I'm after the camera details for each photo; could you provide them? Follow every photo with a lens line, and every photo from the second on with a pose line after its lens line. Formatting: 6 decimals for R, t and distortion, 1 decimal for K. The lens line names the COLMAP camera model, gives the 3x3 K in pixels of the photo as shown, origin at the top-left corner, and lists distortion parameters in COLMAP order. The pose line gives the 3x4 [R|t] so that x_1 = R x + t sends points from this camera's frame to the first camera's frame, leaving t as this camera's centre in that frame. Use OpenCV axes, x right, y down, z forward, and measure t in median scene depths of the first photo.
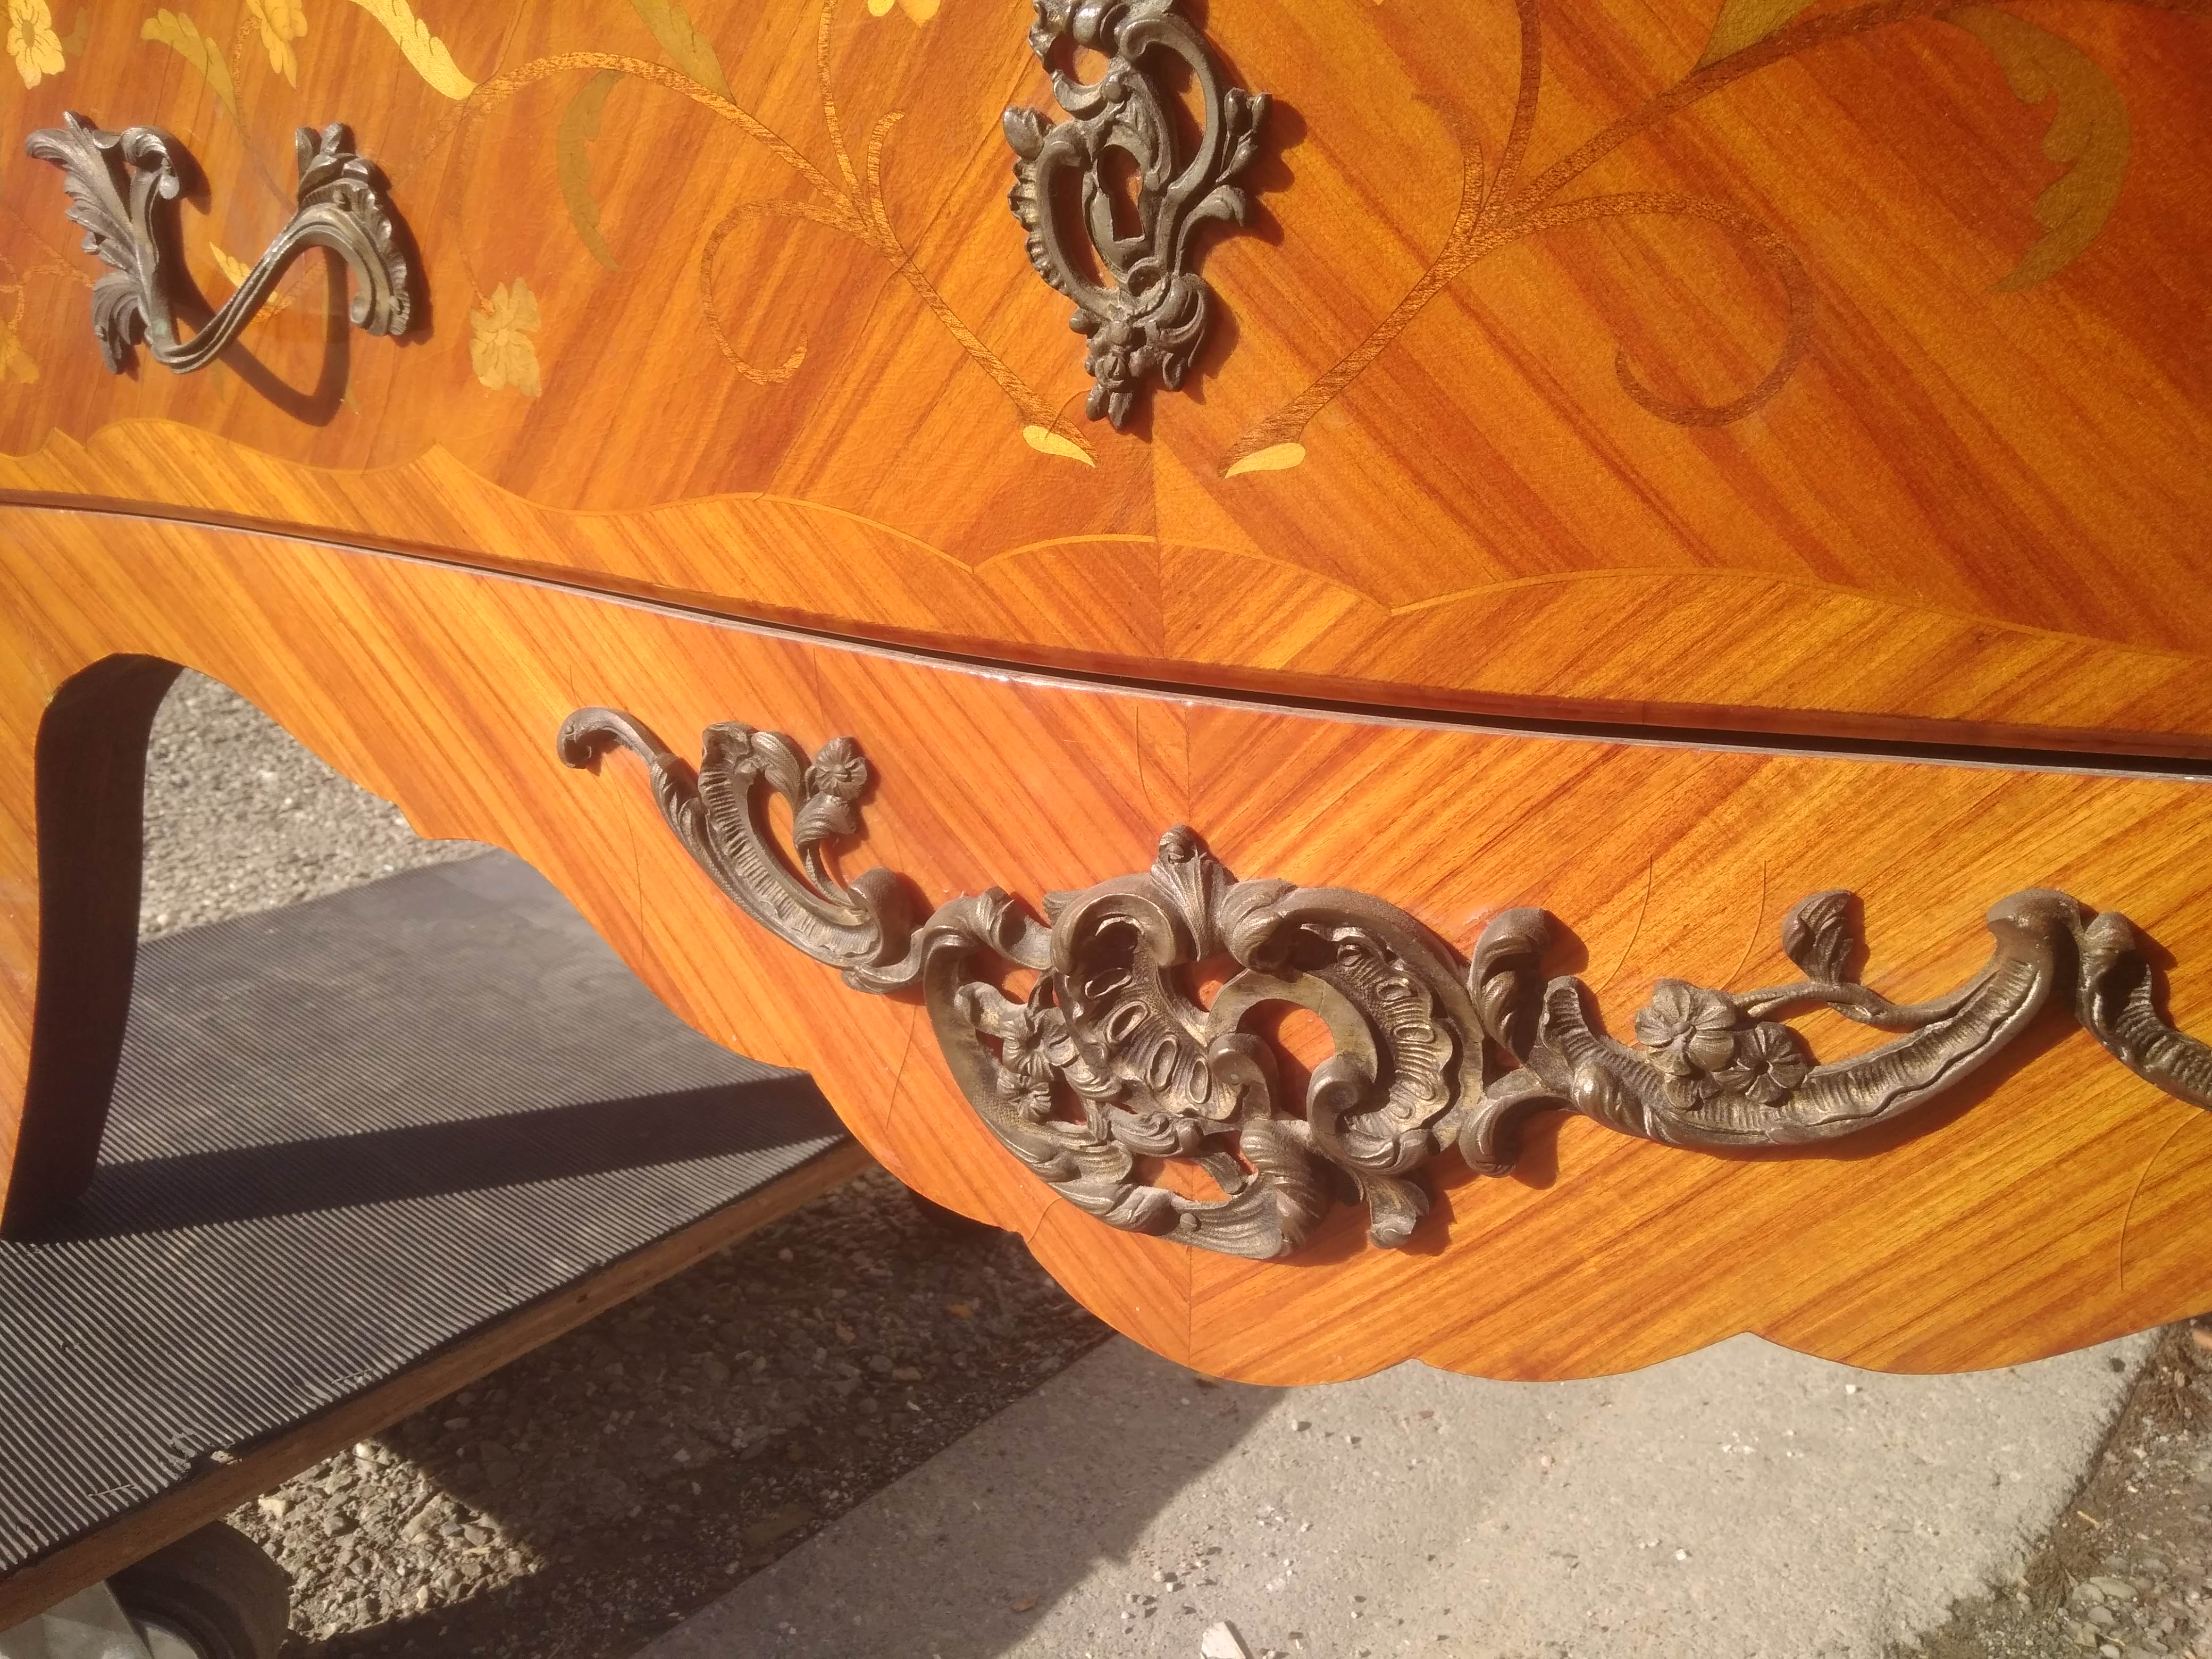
lens RADIAL K [[1732.1, 0, 1133.4], [0, 1732.1, 889.4], [0, 0, 1]] dist [0.044898, -0.070925]
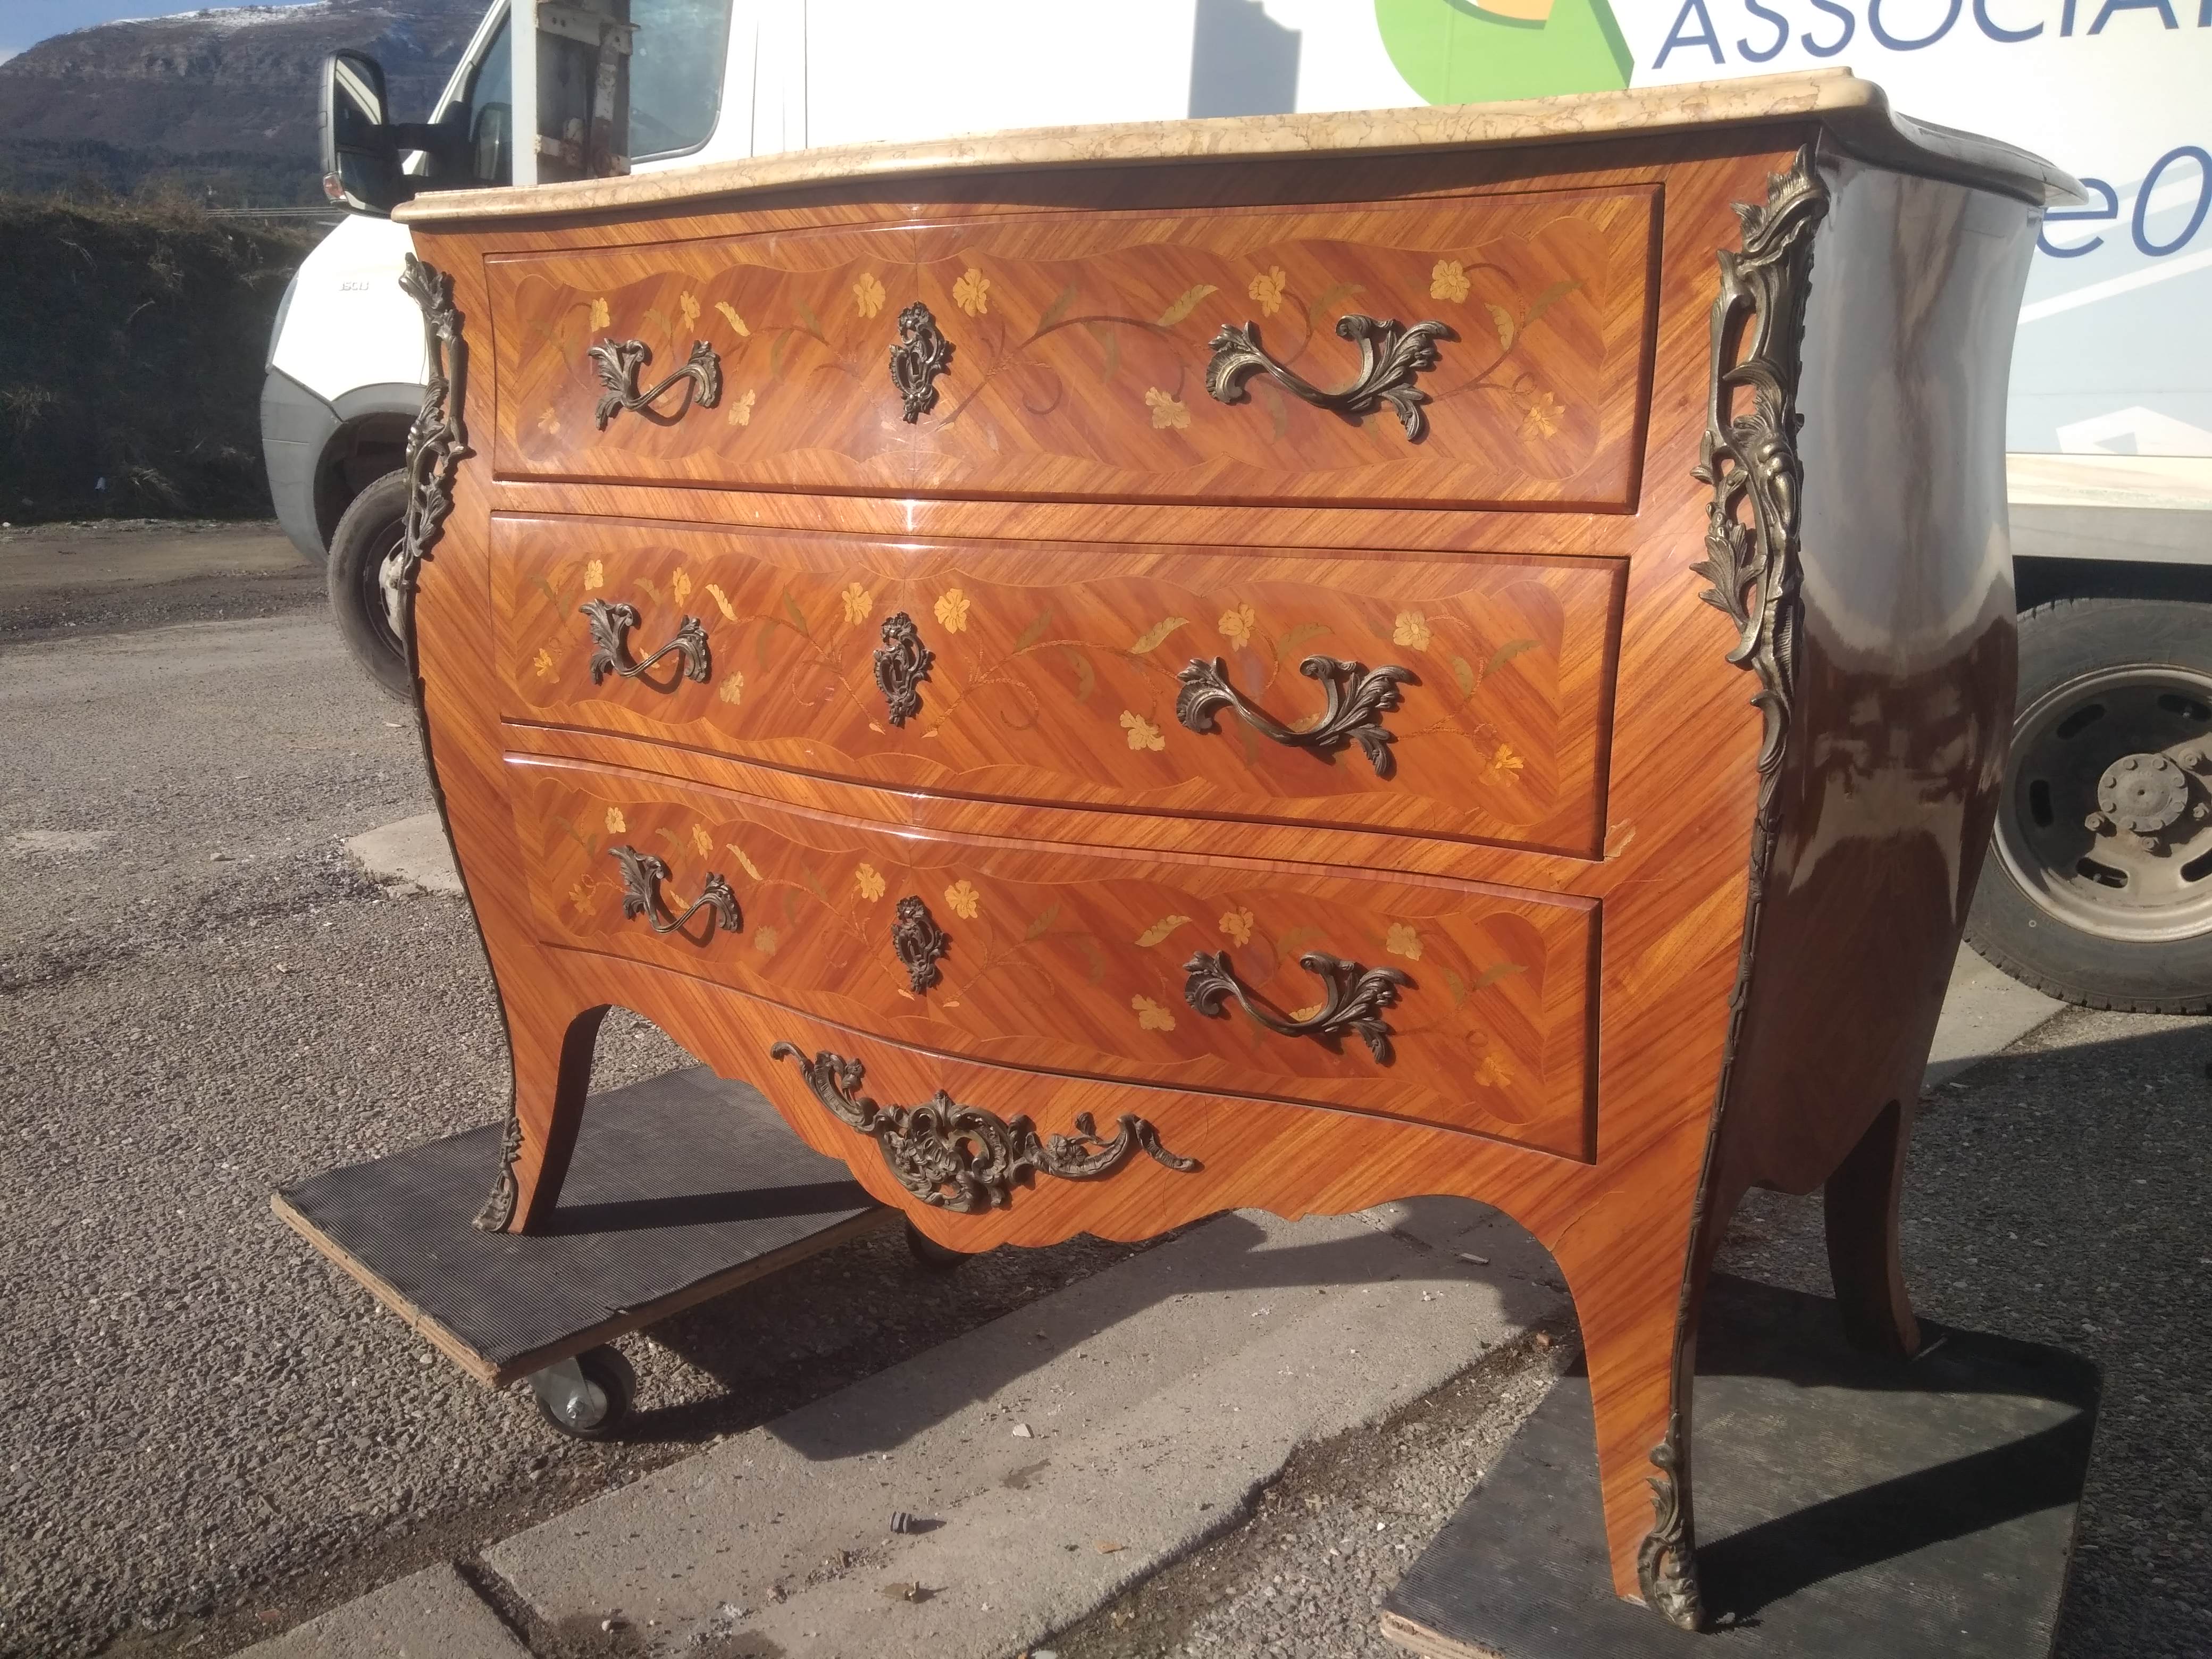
lens RADIAL K [[1761.2, 0, 1106.0], [0, 1761.2, 829.5], [0, 0, 1]] dist [0.041631, -0.051130]
pose [[0.996524, 0.010844, -0.082591, 0.610161], [-0.021593, 0.991228, -0.130388, -0.091477], [0.080453, 0.131718, 0.988017, -2.472411]]
